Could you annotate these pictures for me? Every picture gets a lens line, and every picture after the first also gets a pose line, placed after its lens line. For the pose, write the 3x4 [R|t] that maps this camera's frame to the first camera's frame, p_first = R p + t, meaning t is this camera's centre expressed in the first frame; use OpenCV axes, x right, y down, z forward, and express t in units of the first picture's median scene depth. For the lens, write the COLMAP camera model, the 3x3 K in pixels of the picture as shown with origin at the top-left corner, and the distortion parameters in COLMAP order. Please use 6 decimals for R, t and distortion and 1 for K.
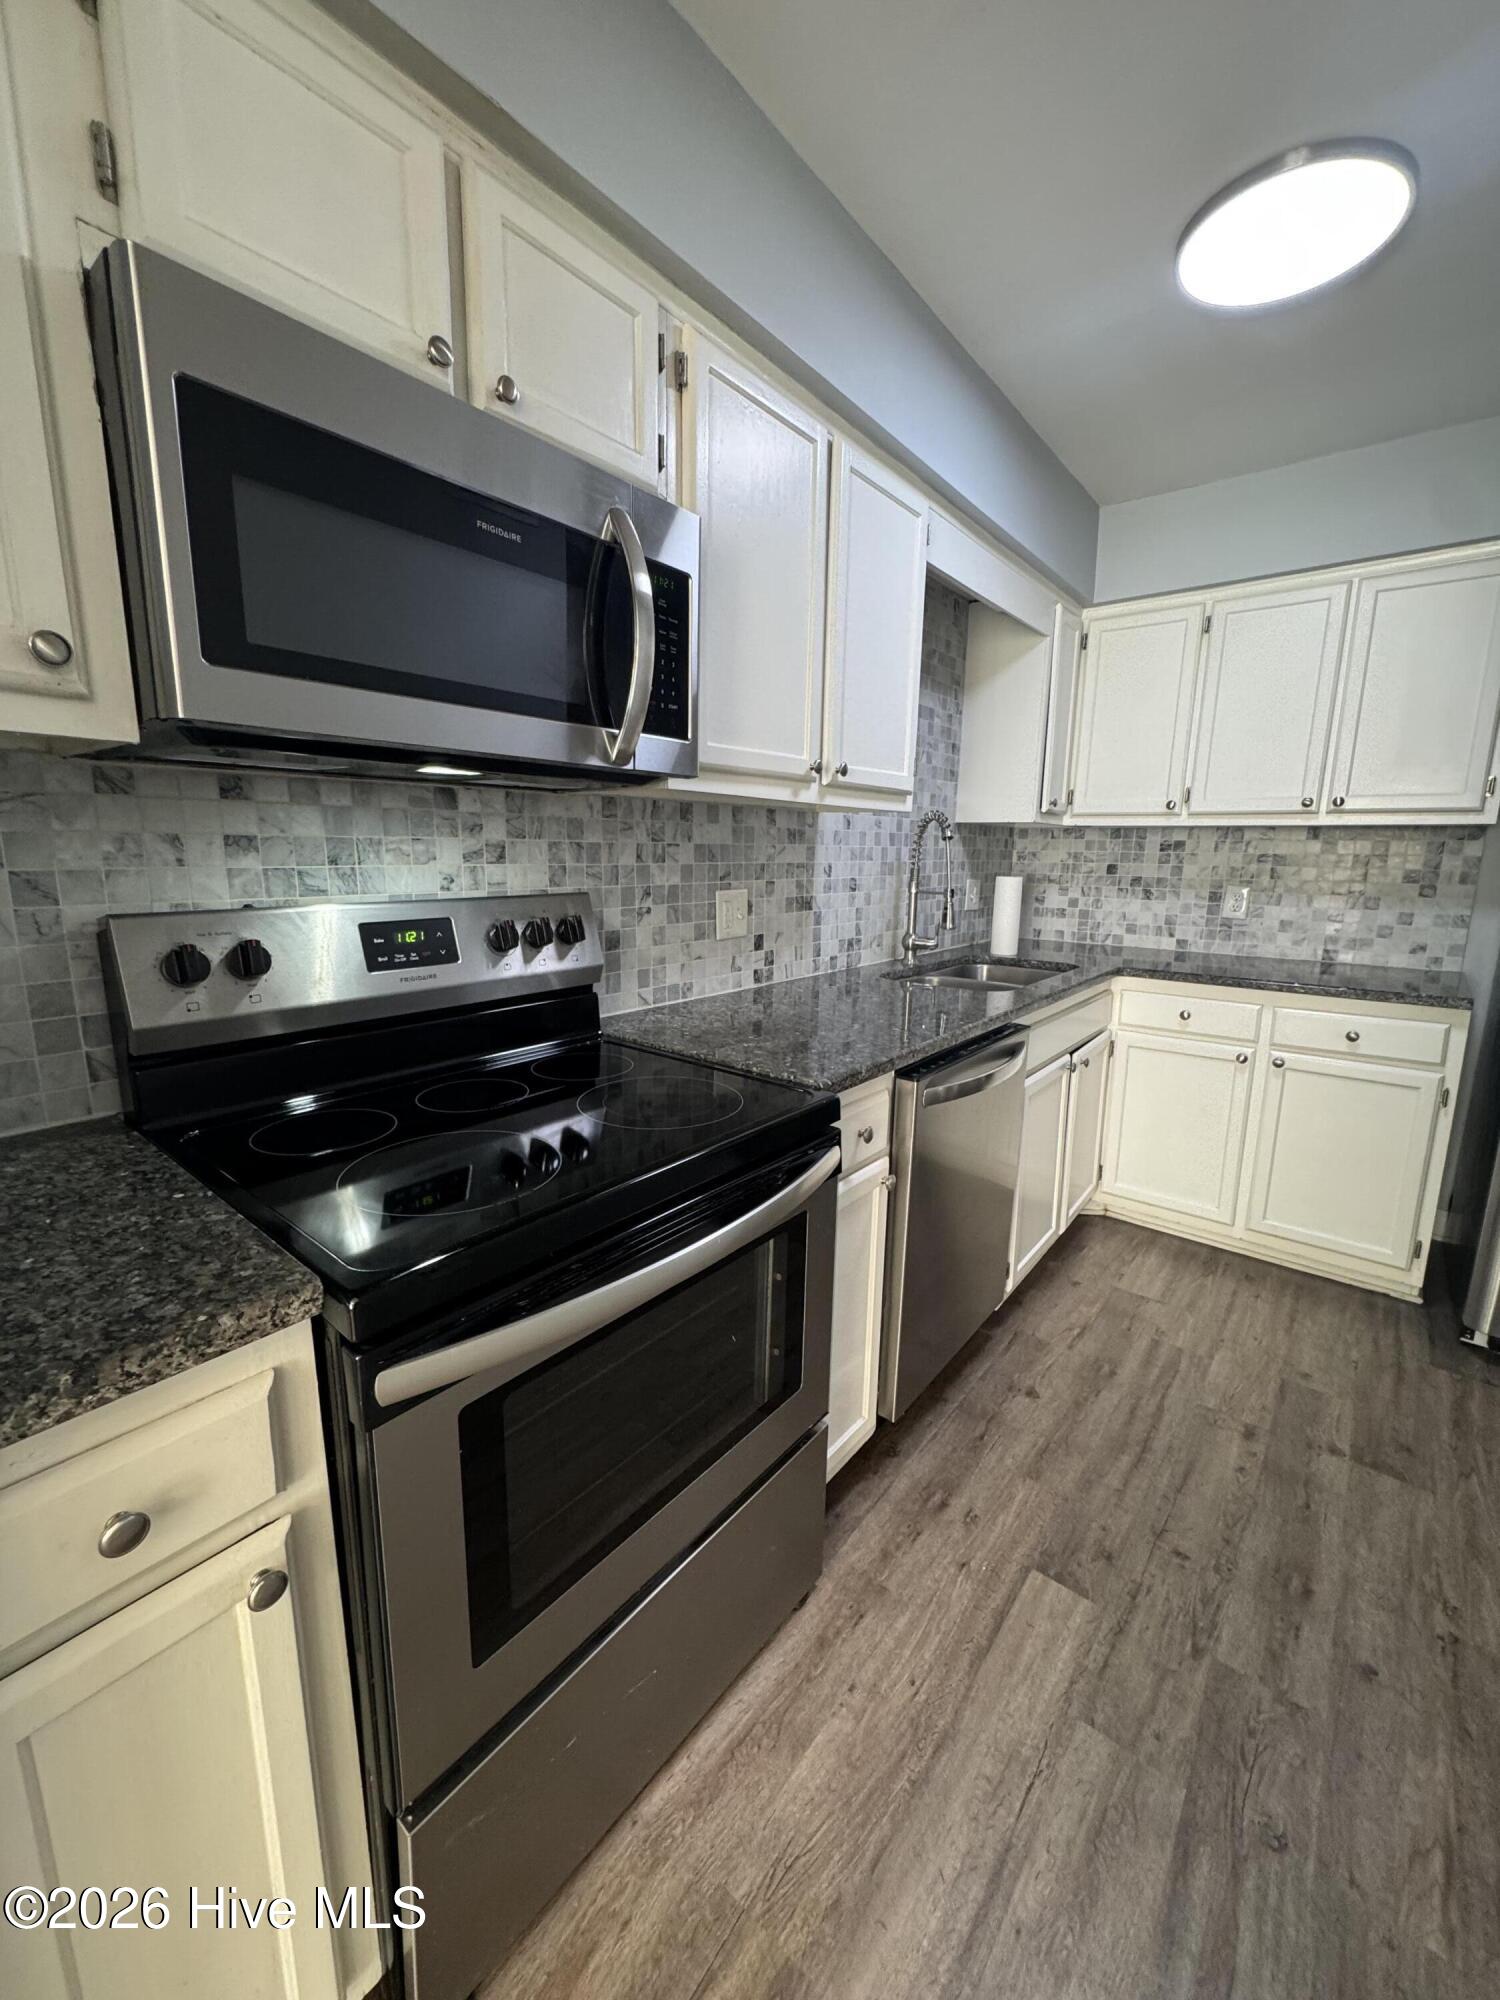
lens RADIAL K [[794.9, 0, 750.0], [0, 794.9, 1000.0], [0, 0, 1]] dist [-0.001467, 0.000393]
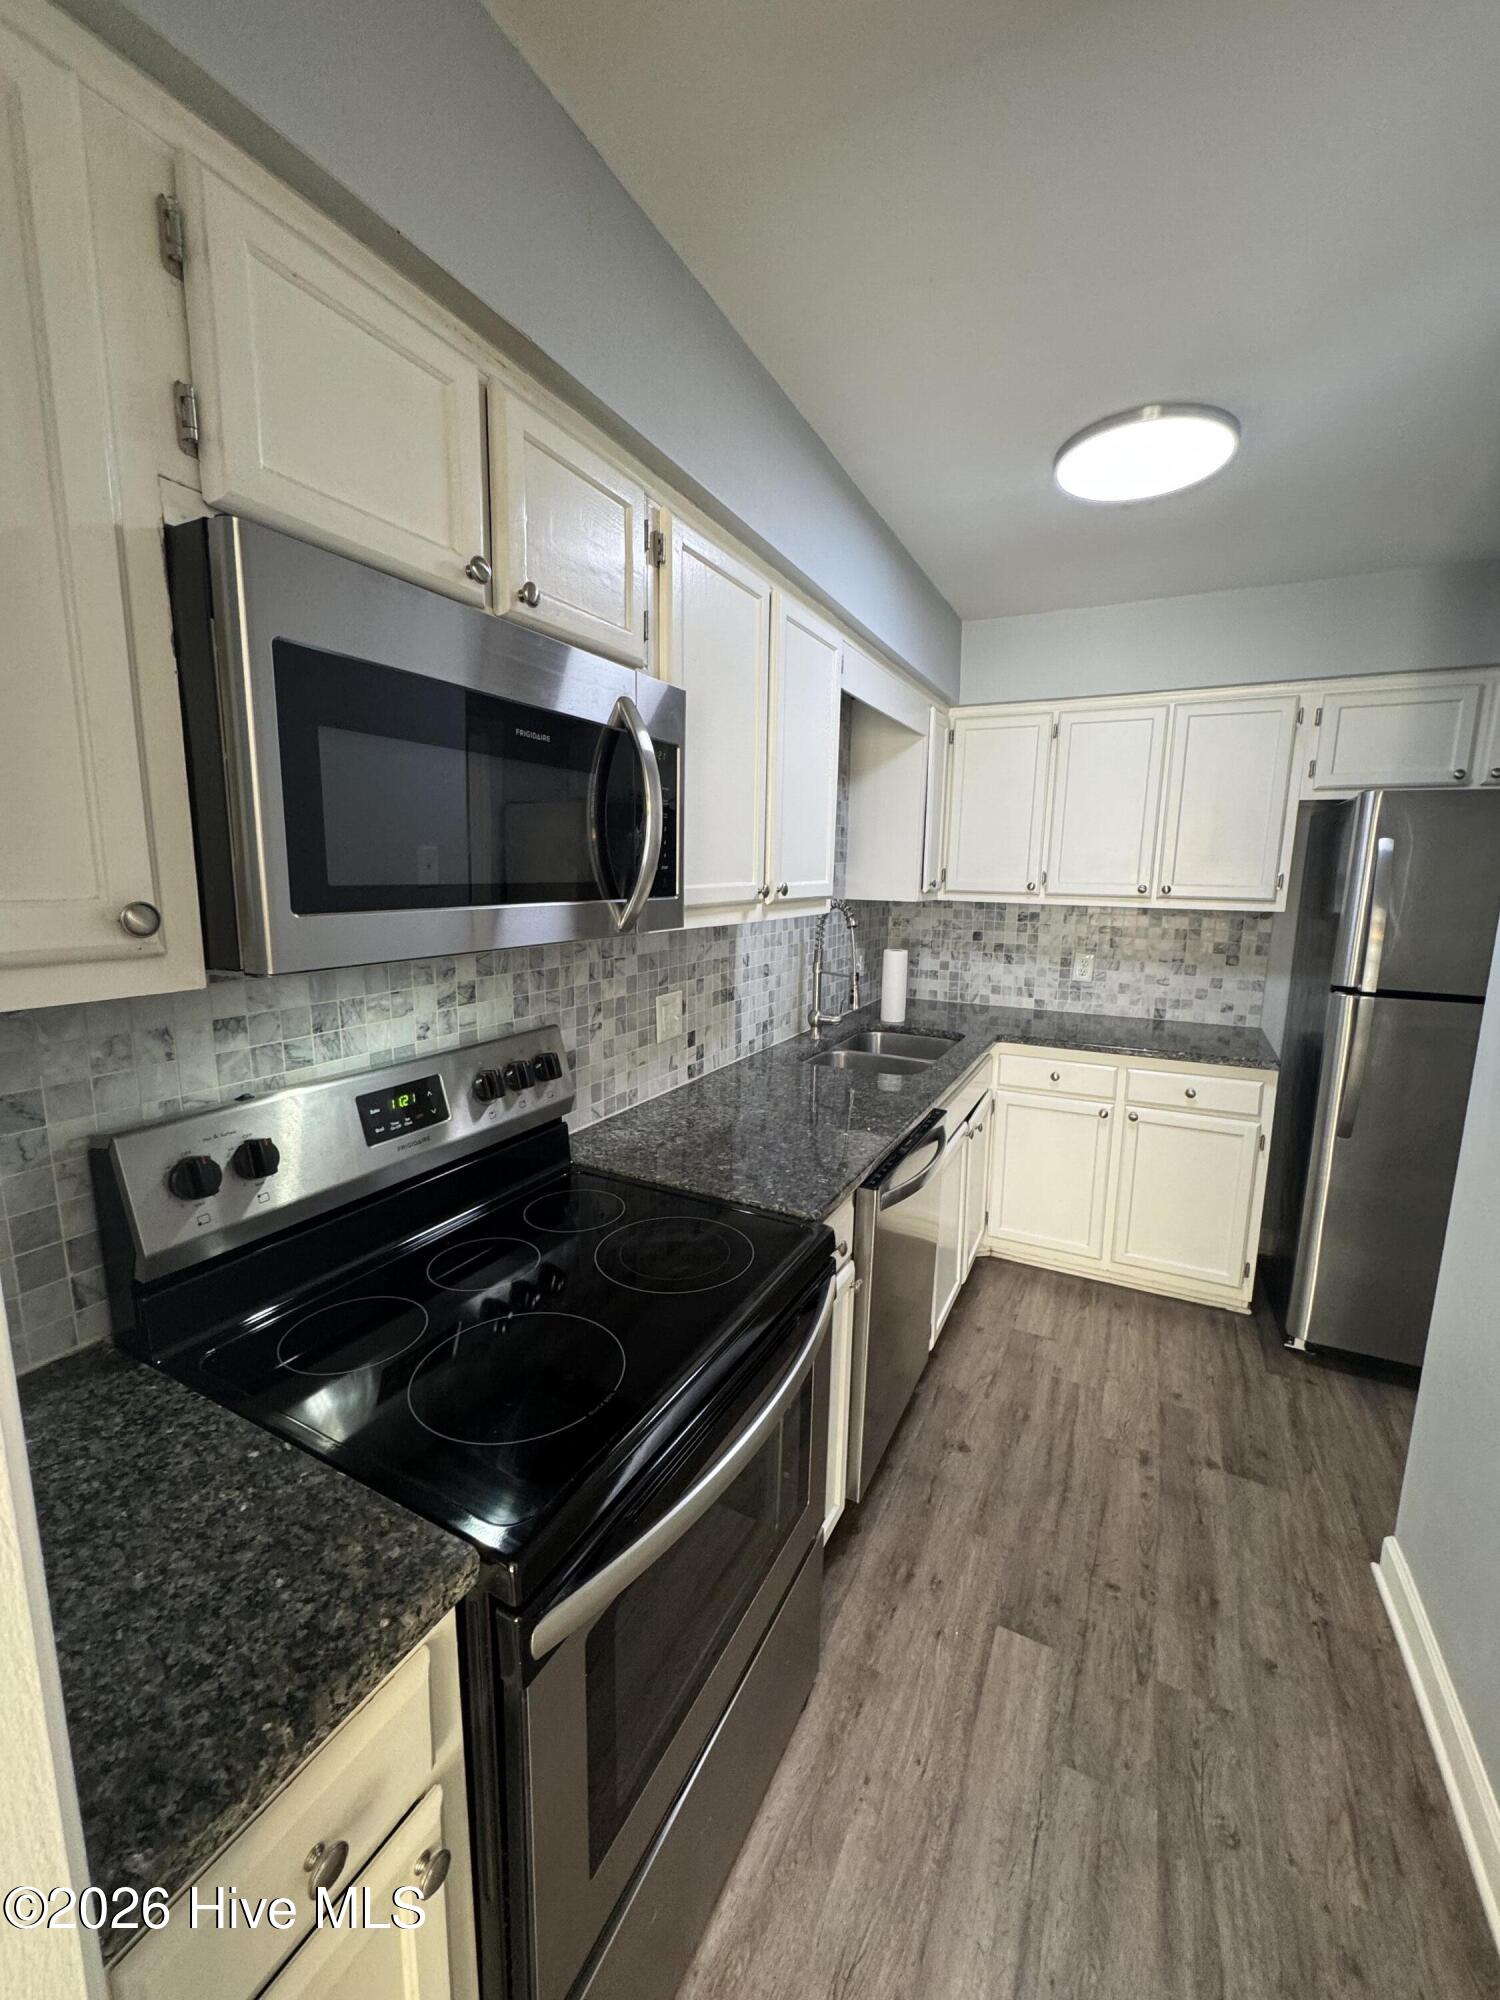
lens RADIAL K [[794.9, 0, 750.0], [0, 794.9, 1000.0], [0, 0, 1]] dist [-0.001467, 0.000393]
pose [[0.978930, -0.032173, 0.201643, -0.132553], [0.036500, 0.999175, -0.017778, -0.111412], [-0.200905, 0.024764, 0.979298, -0.029514]]
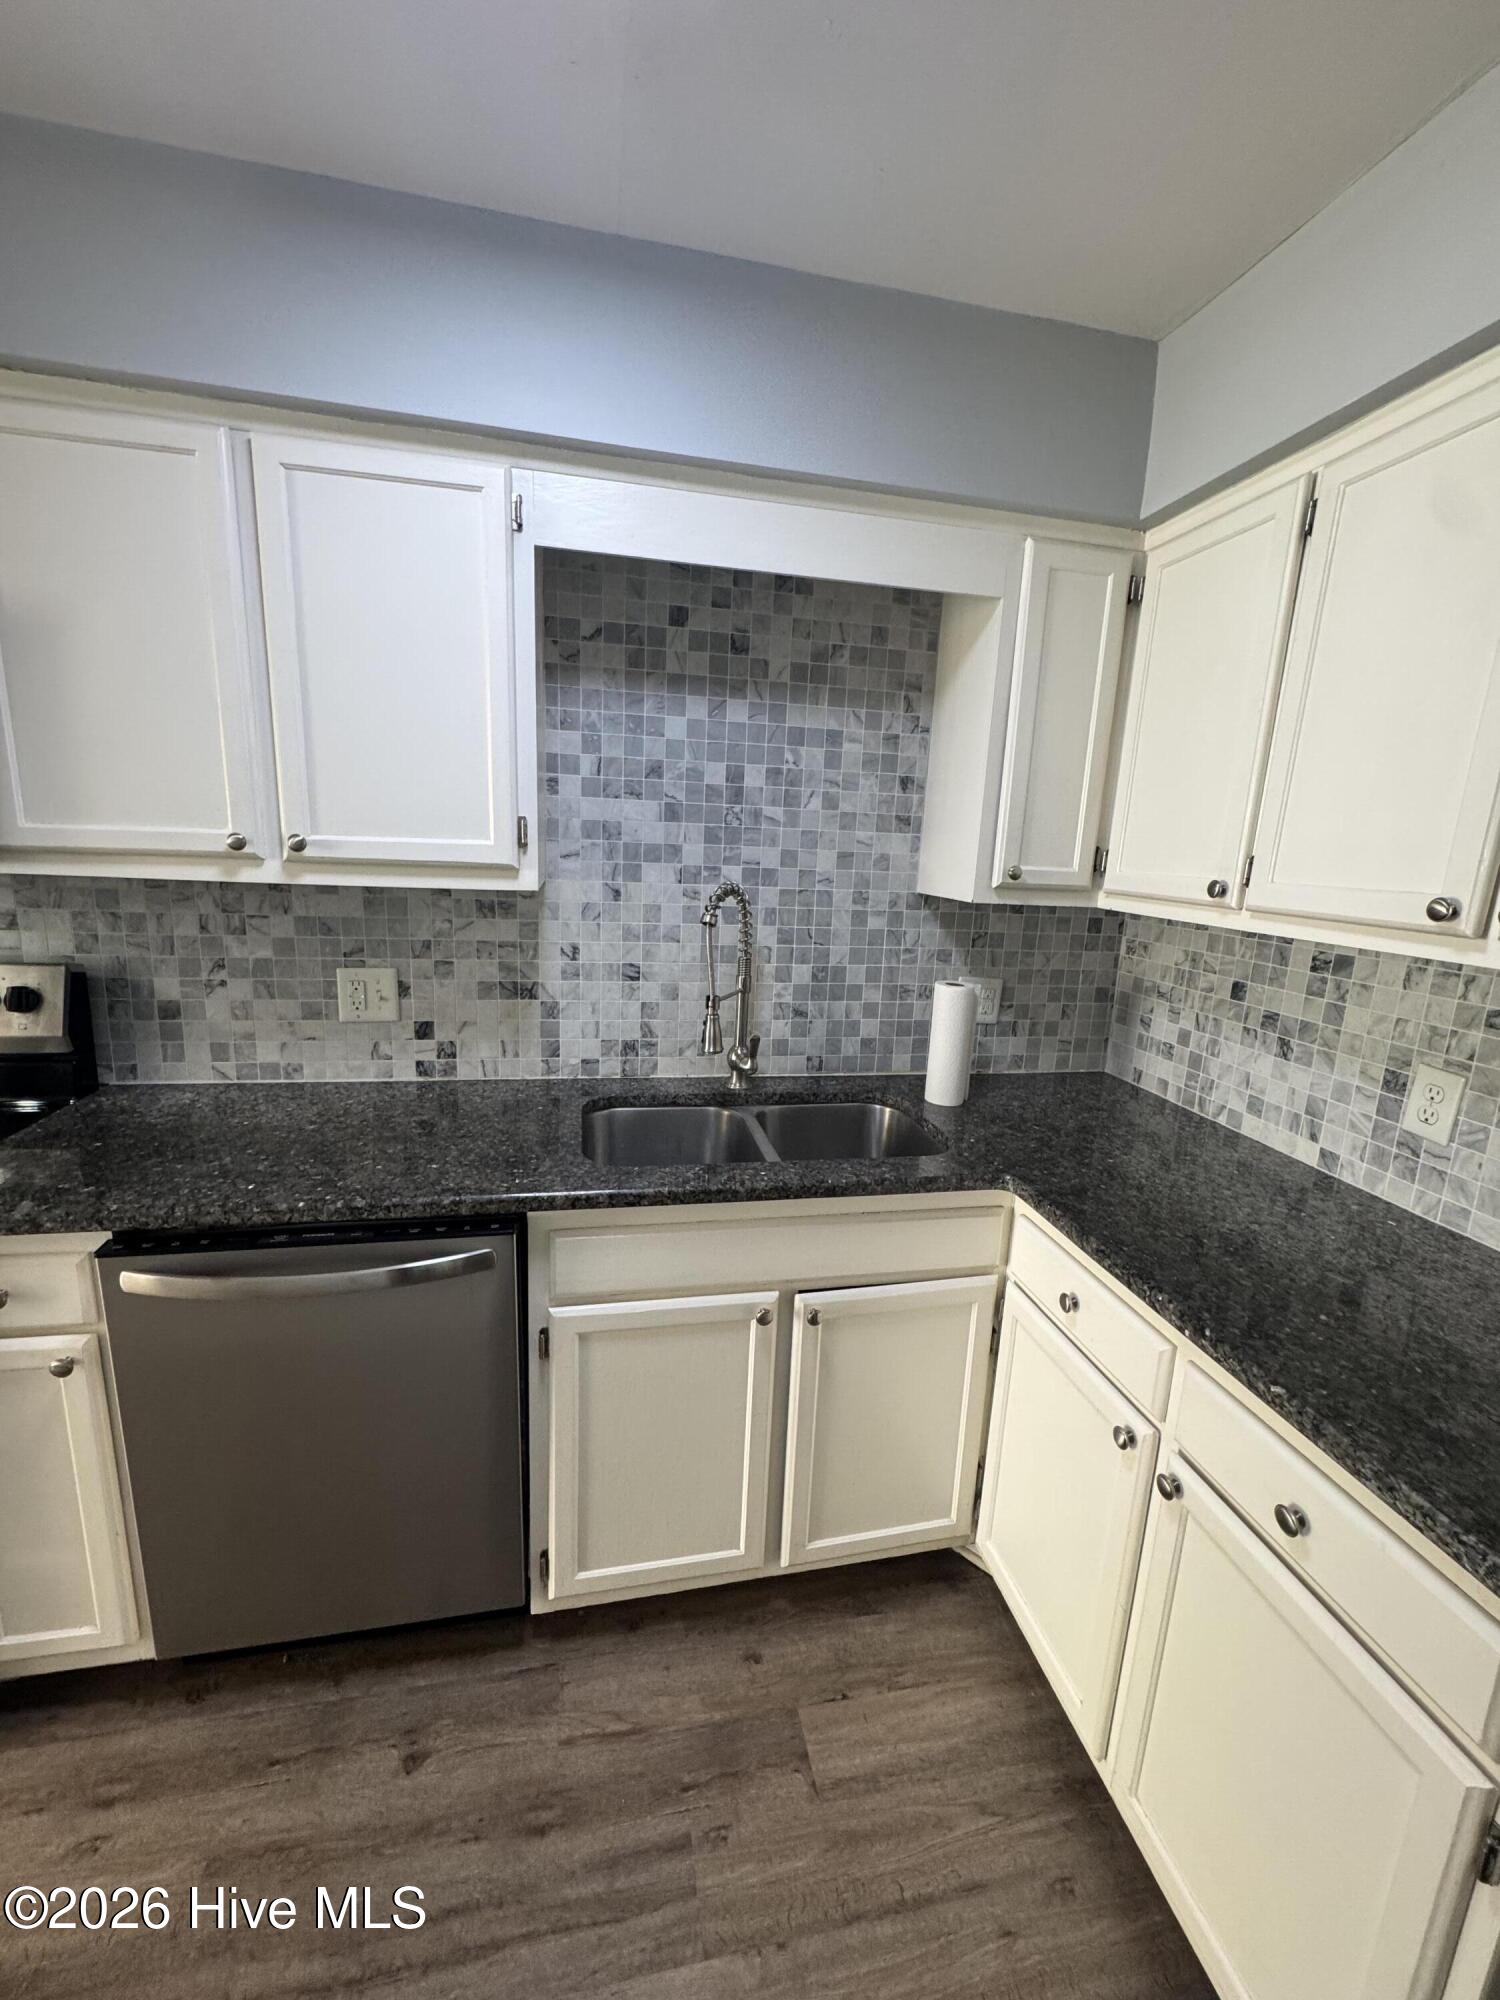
lens RADIAL K [[794.9, 0, 750.0], [0, 794.9, 1000.0], [0, 0, 1]] dist [-0.001467, 0.000393]
pose [[0.769816, 0.146401, -0.621248, 0.885376], [-0.154296, 0.987155, 0.041434, -0.212830], [0.619335, 0.063959, 0.782518, 0.597051]]
